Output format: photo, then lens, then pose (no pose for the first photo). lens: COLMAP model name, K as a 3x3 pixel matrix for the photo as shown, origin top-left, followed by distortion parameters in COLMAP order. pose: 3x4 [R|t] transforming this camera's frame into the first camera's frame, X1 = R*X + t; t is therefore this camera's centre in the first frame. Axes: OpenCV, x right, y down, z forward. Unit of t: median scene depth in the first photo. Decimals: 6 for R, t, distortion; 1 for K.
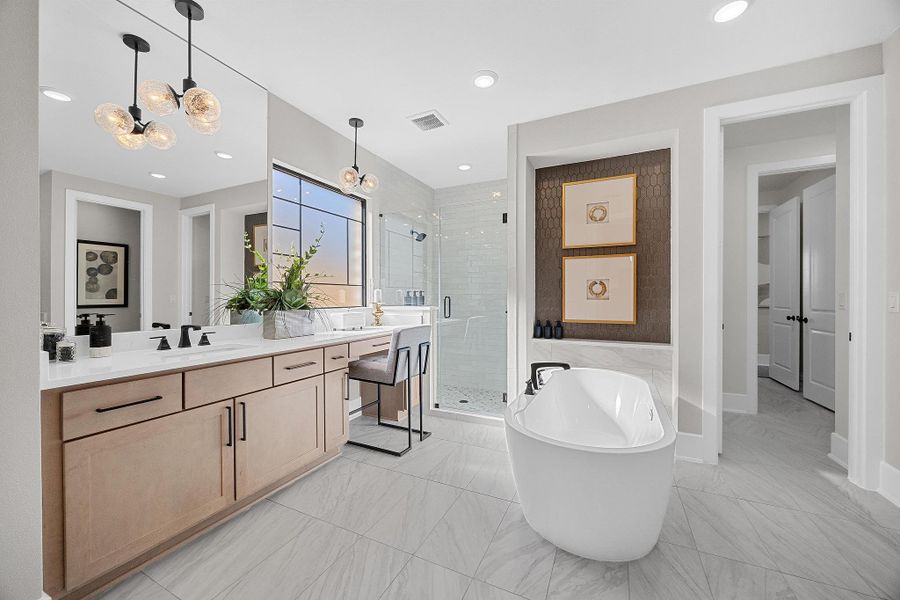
lens RADIAL K [[342.8, 0, 450.0], [0, 342.8, 300.0], [0, 0, 1]] dist [-0.002177, -0.000247]
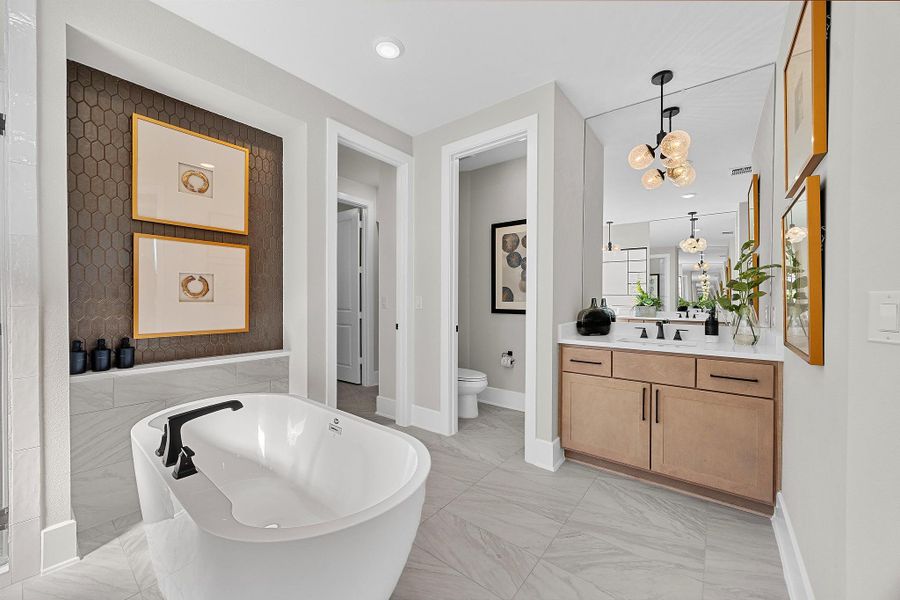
lens RADIAL K [[342.8, 0, 450.0], [0, 342.8, 300.0], [0, 0, 1]] dist [-0.002177, -0.000247]
pose [[0.218462, -0.001369, 0.975845, -0.150103], [0.002049, 0.999997, 0.000945, -0.004749], [-0.975843, 0.001793, 0.218464, 0.327420]]
